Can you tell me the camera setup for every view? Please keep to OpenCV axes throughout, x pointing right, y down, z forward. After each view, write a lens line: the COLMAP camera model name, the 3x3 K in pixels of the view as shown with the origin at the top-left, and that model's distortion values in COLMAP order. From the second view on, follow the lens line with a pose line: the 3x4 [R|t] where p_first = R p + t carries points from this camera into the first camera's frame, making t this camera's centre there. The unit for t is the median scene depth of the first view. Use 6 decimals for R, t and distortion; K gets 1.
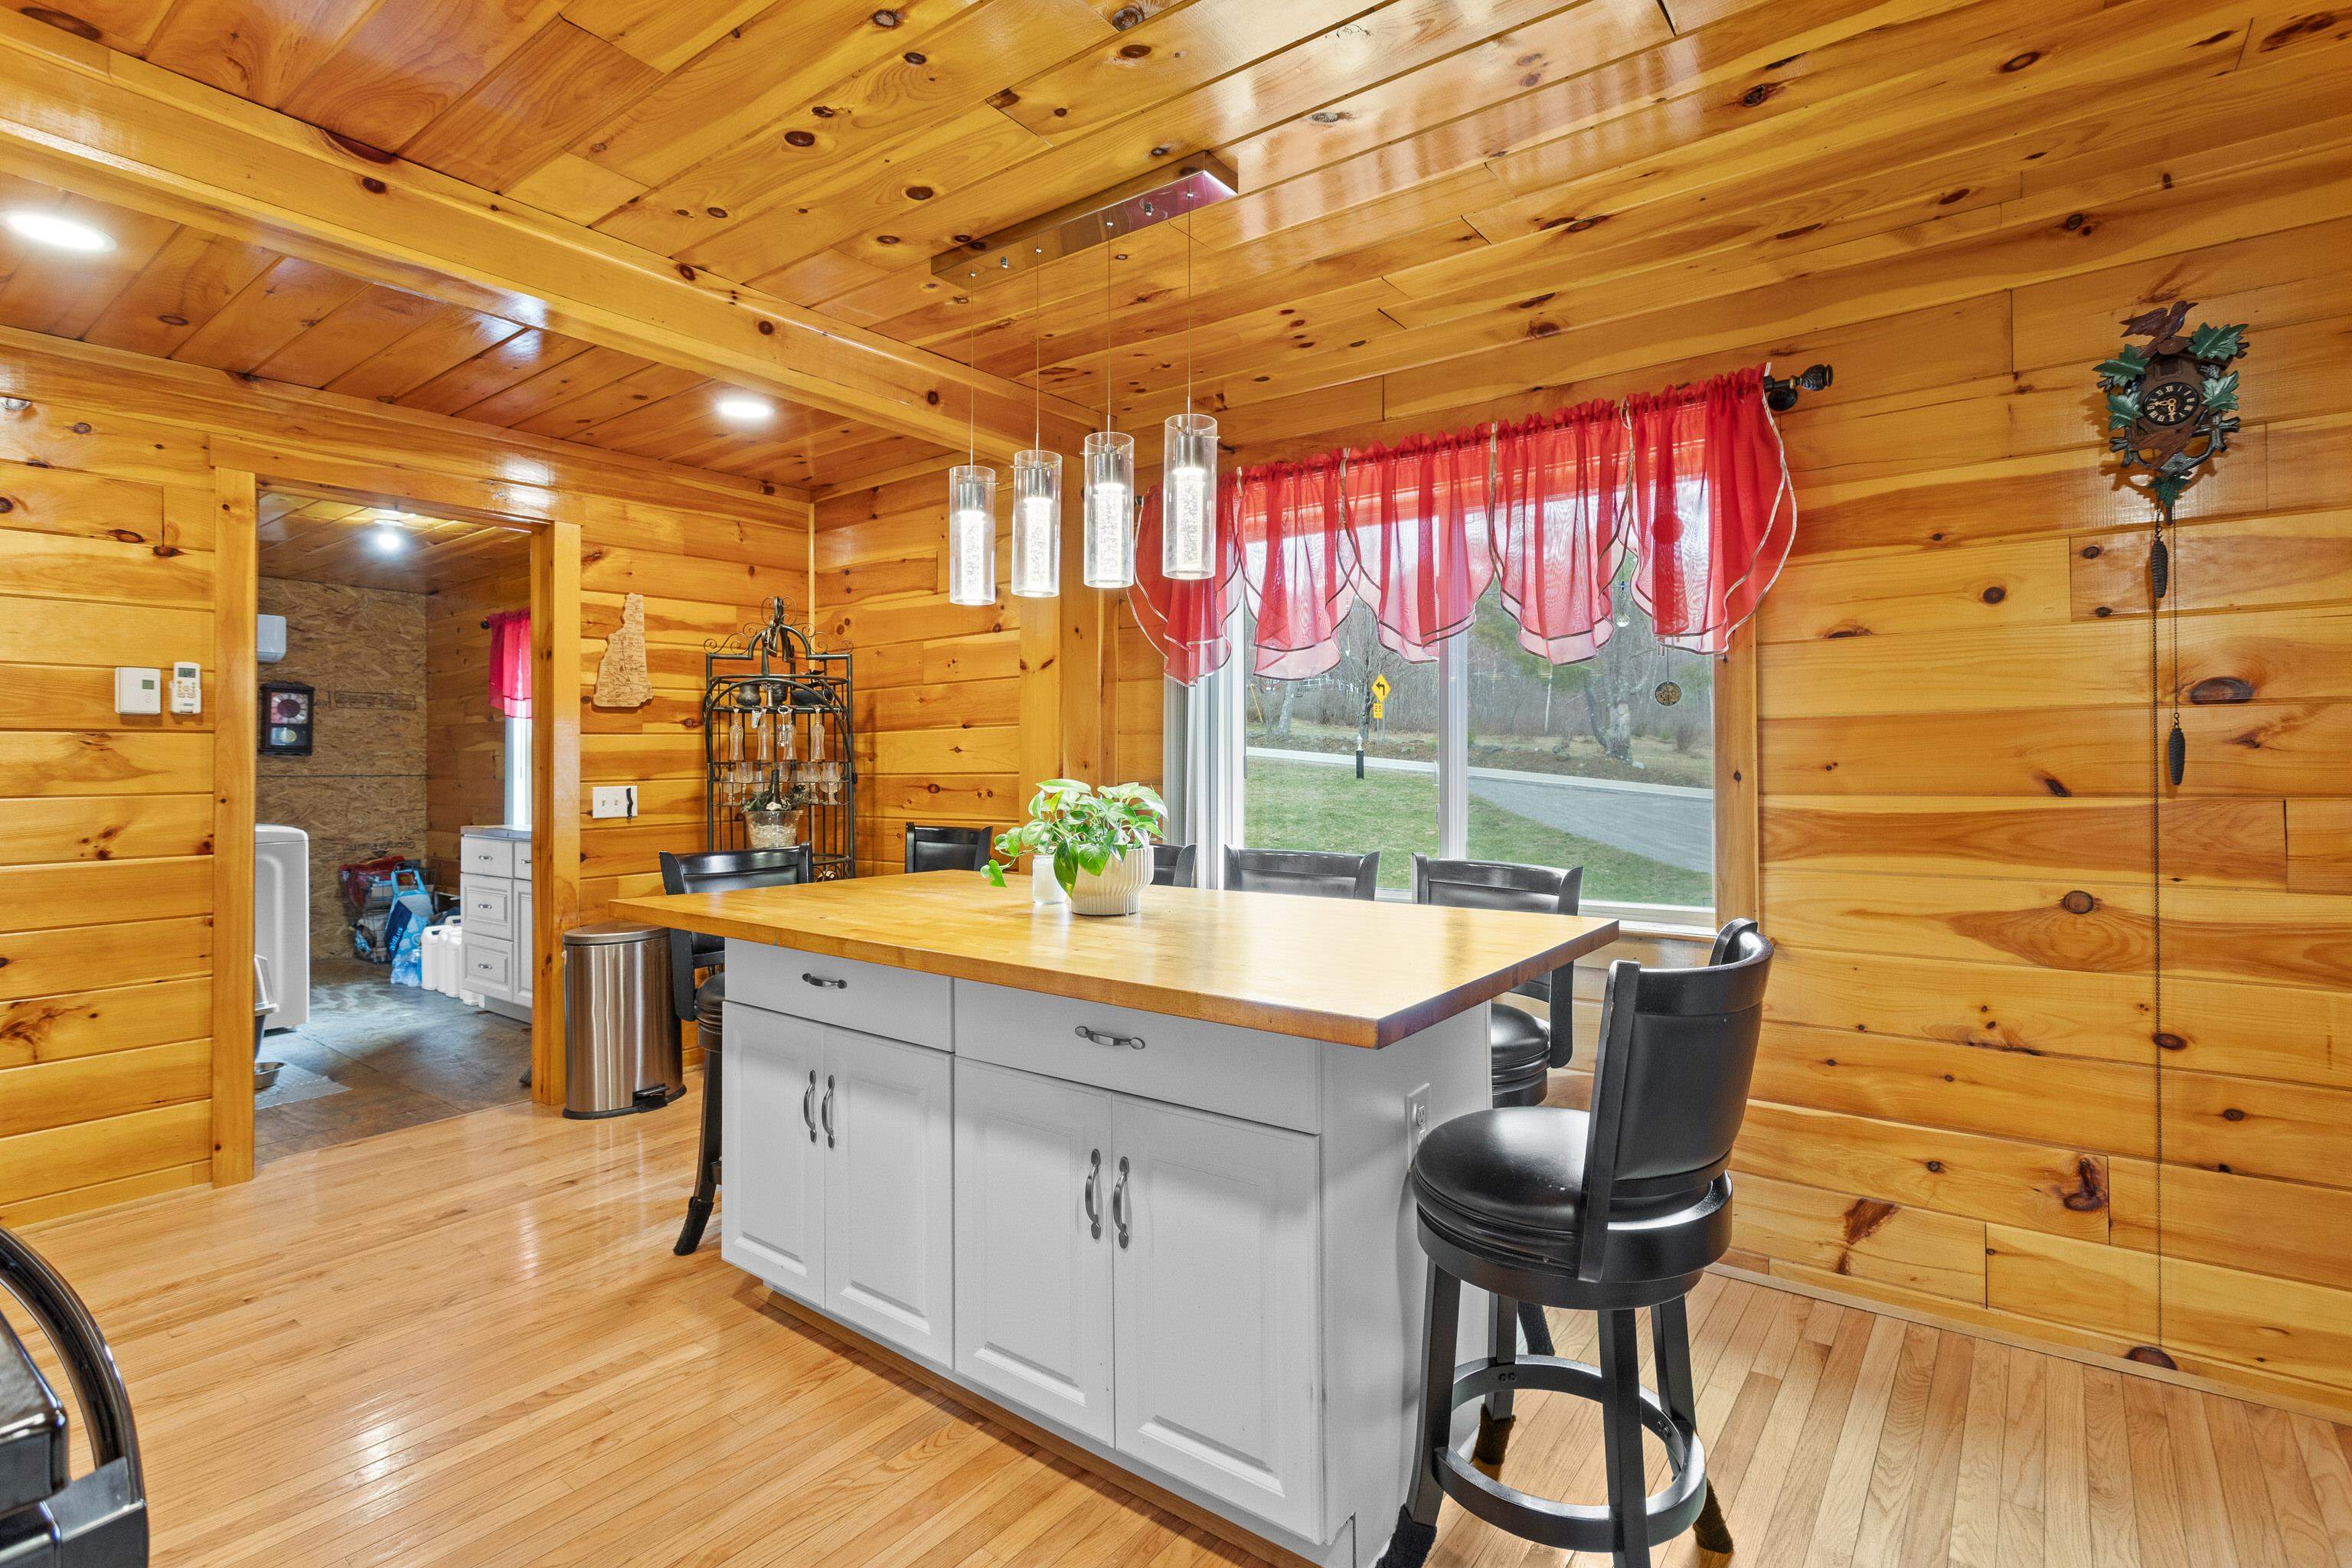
lens RADIAL K [[1117.7, 0, 1180.7], [0, 1117.7, 768.3], [0, 0, 1]] dist [-0.002185, 0.001018]
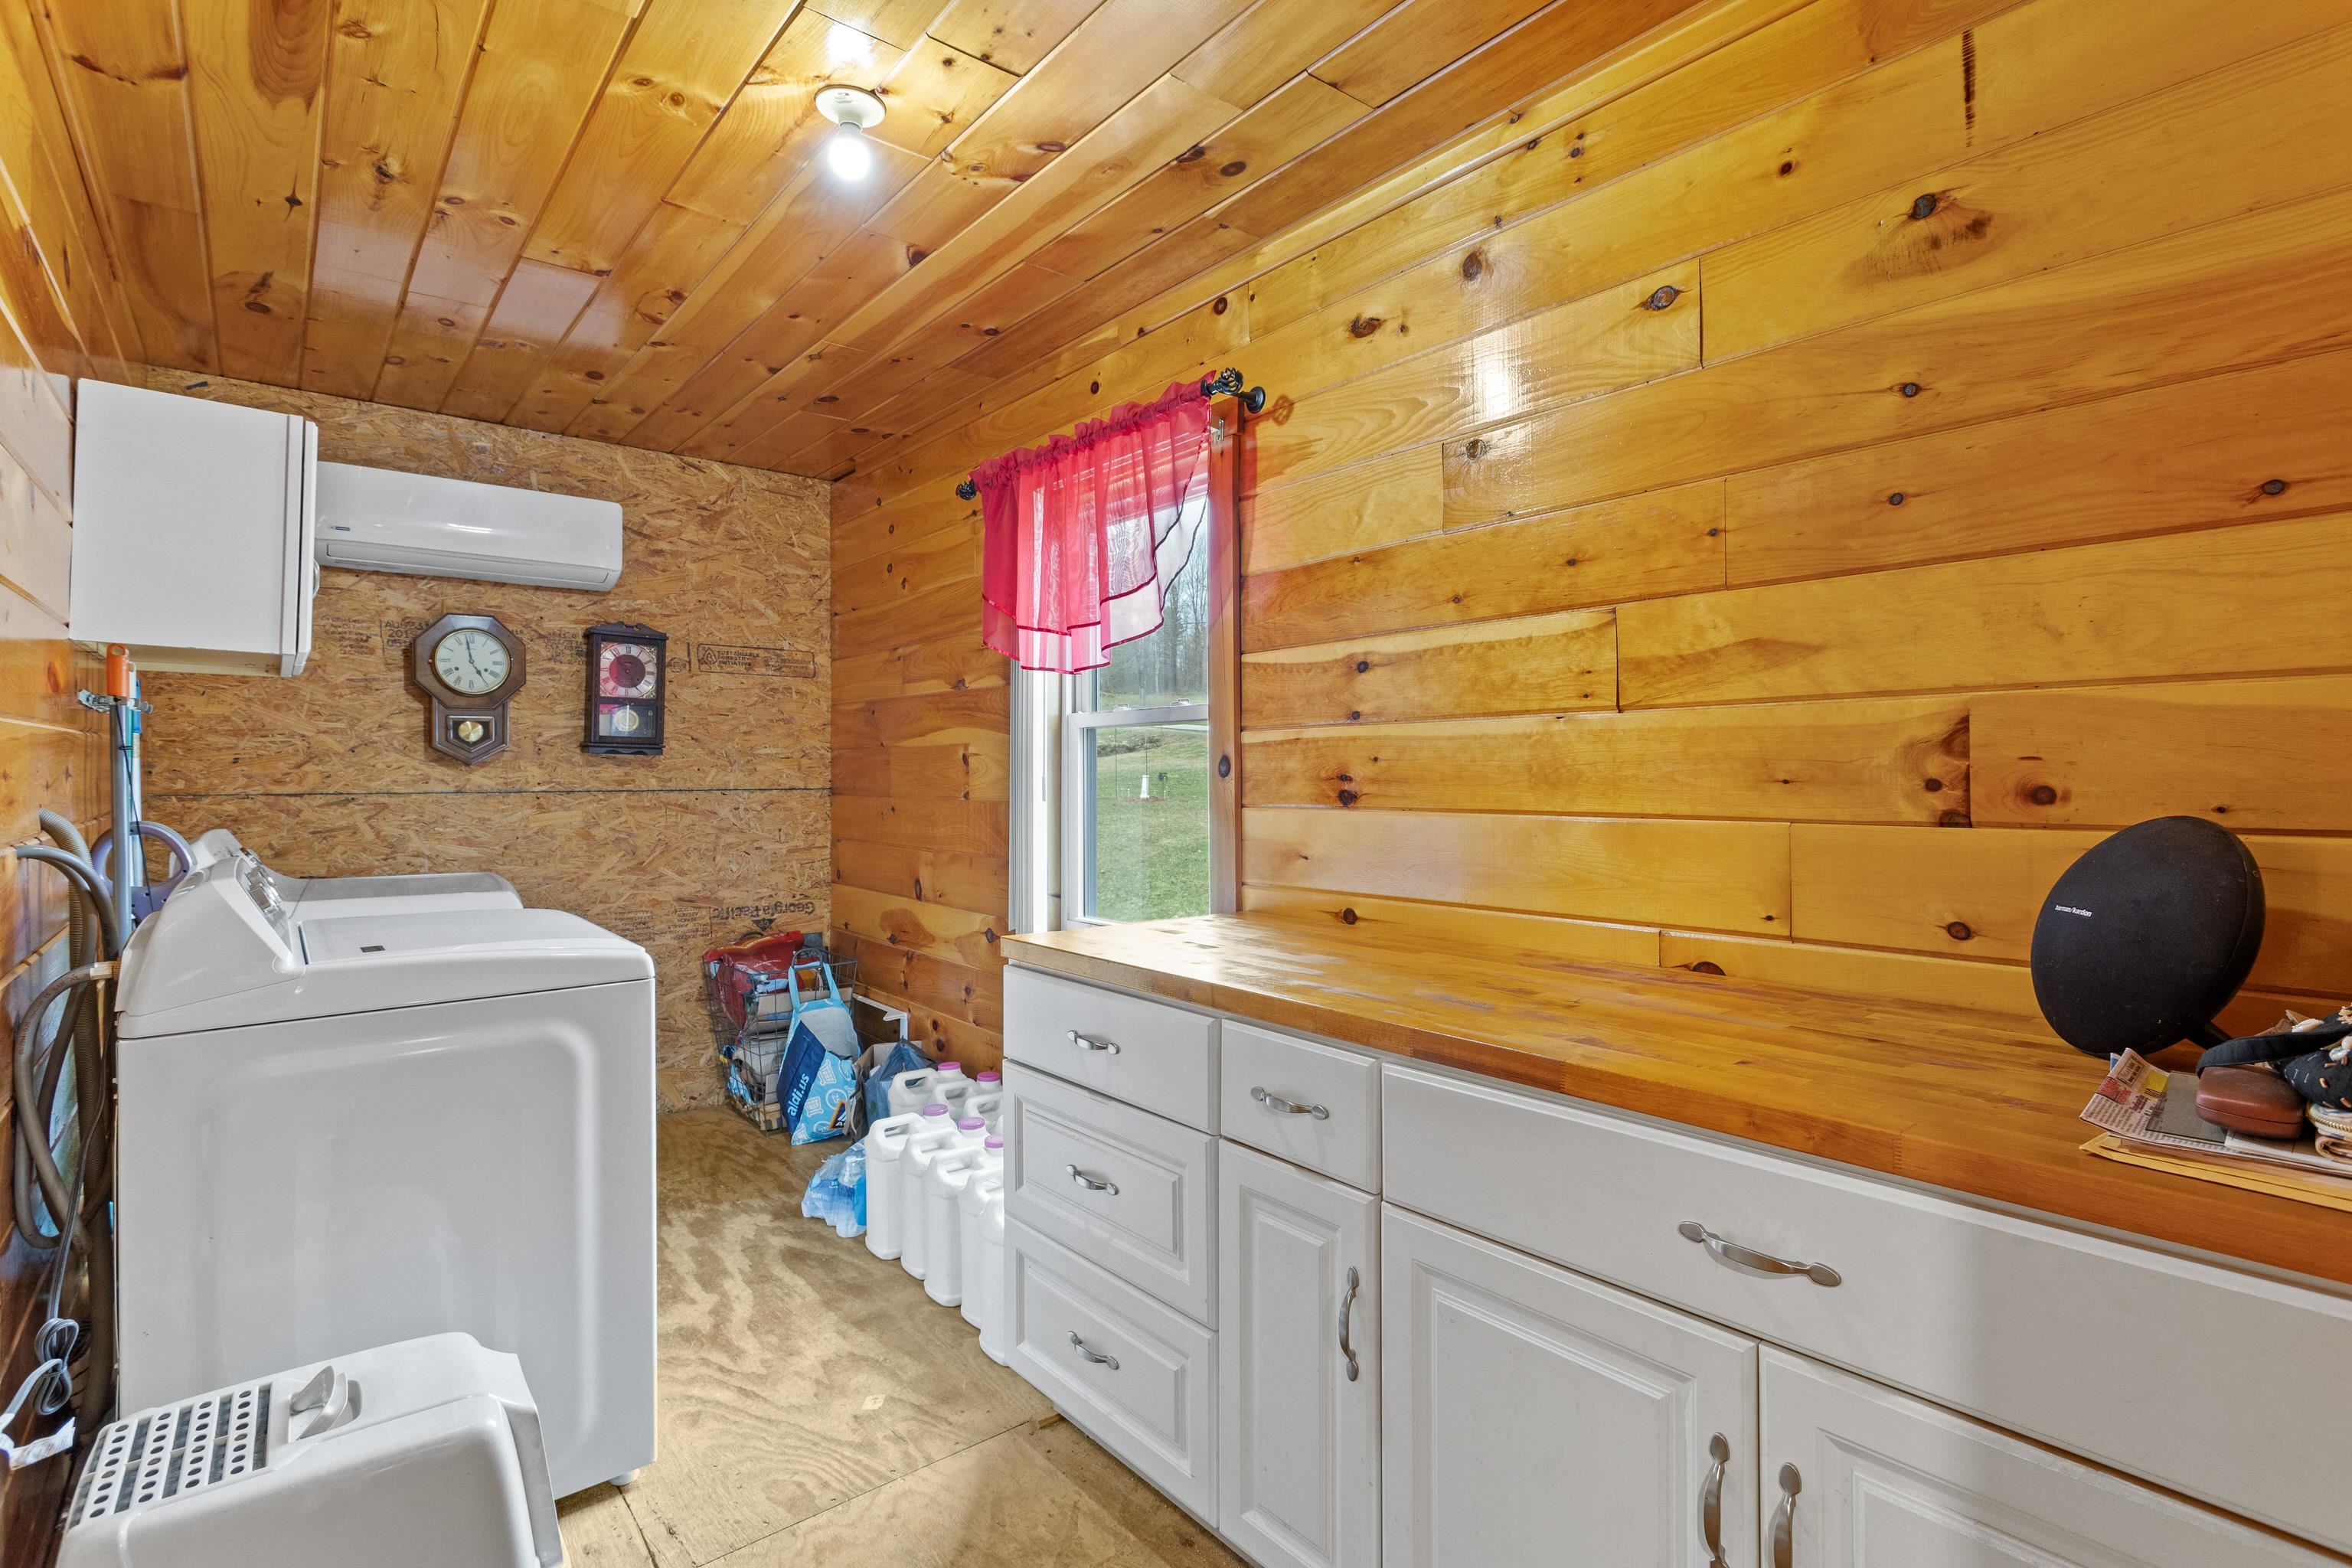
lens RADIAL K [[1117.7, 0, 1162.1], [0, 1117.7, 775.7], [0, 0, 1]] dist [-0.002185, 0.001018]
pose [[0.971832, 0.001687, -0.235670, -0.391365], [-0.001552, 0.999999, 0.000757, -0.001382], [0.235671, -0.000370, 0.971833, 0.500127]]
